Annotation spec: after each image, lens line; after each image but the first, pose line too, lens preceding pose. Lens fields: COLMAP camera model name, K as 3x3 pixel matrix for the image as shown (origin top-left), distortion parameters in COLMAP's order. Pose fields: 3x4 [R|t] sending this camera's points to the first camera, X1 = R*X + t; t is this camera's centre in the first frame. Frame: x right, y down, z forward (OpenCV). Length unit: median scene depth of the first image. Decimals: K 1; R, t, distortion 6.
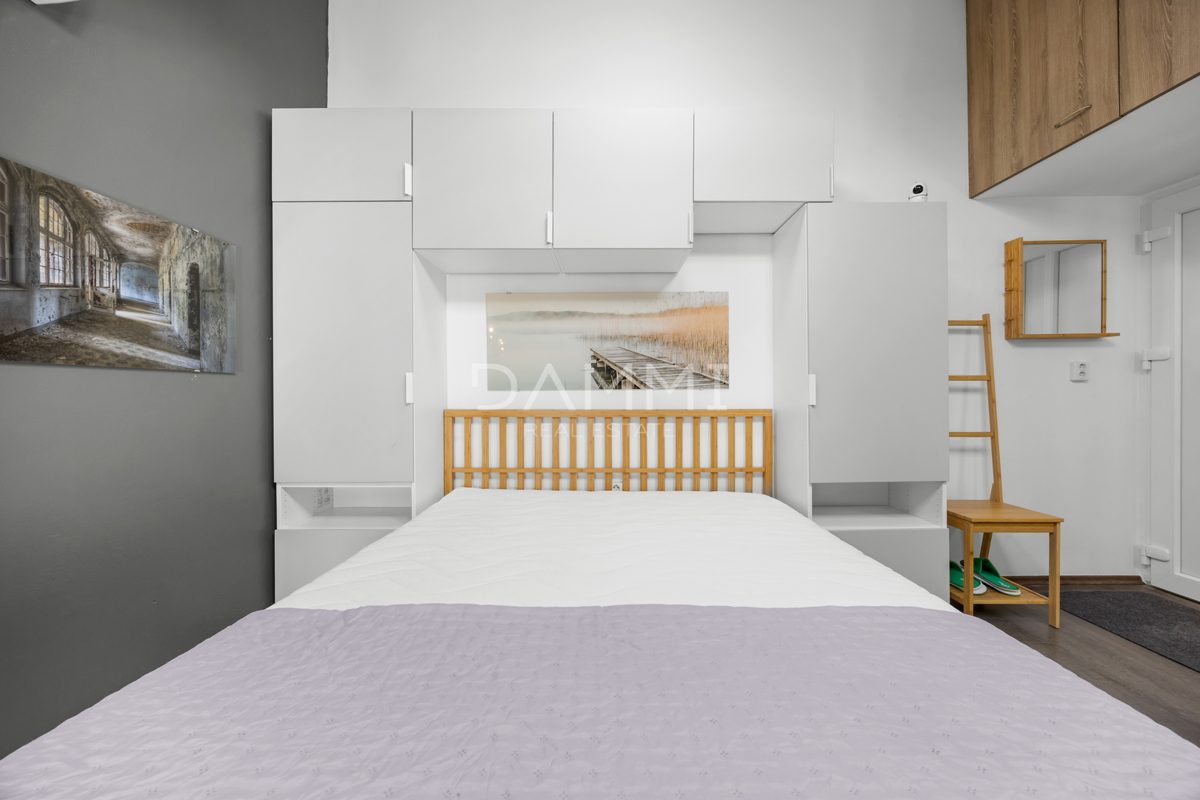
lens RADIAL K [[461.7, 0, 607.5], [0, 461.7, 397.5], [0, 0, 1]] dist [-0.004896, 0.000783]
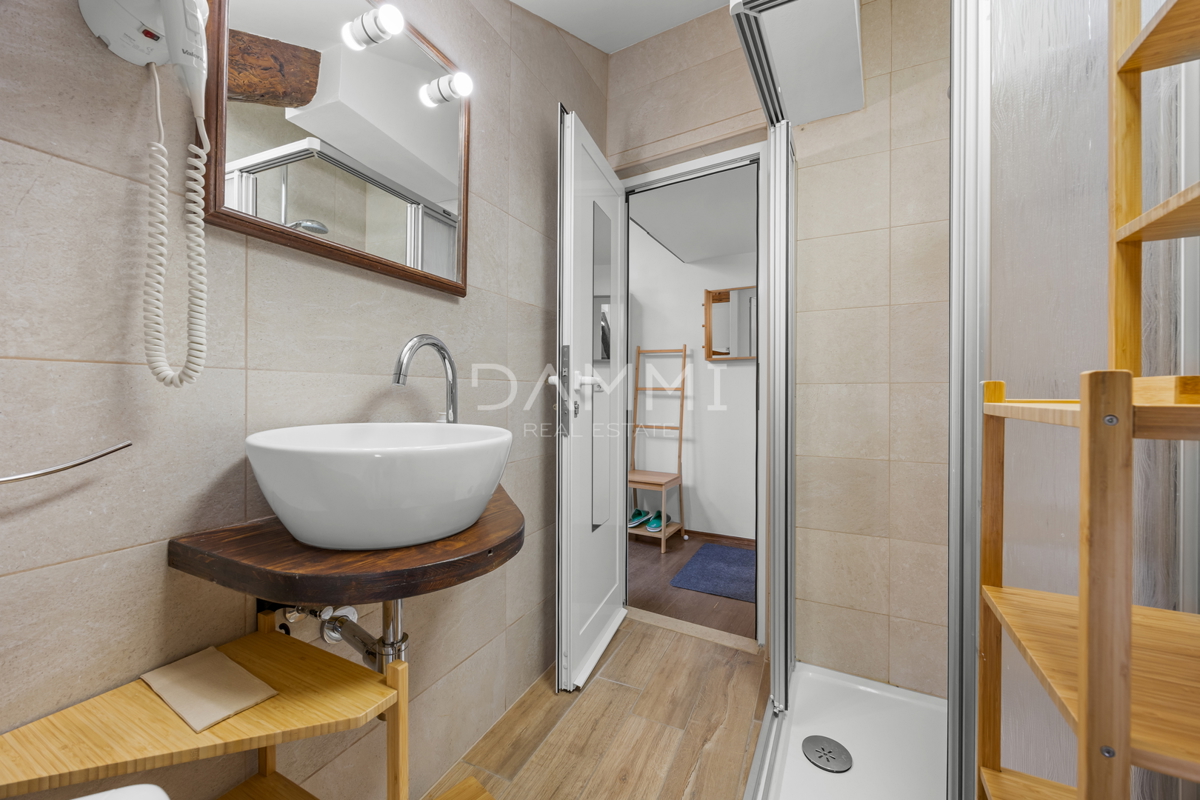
lens RADIAL K [[473.3, 0, 602.0], [0, 473.3, 392.7], [0, 0, 1]] dist [0.000954, -0.000005]
pose [[0.887438, 0.013582, -0.460726, 1.354570], [-0.015402, 0.999881, -0.000190, -0.028828], [0.460669, 0.007265, 0.887542, -0.443995]]
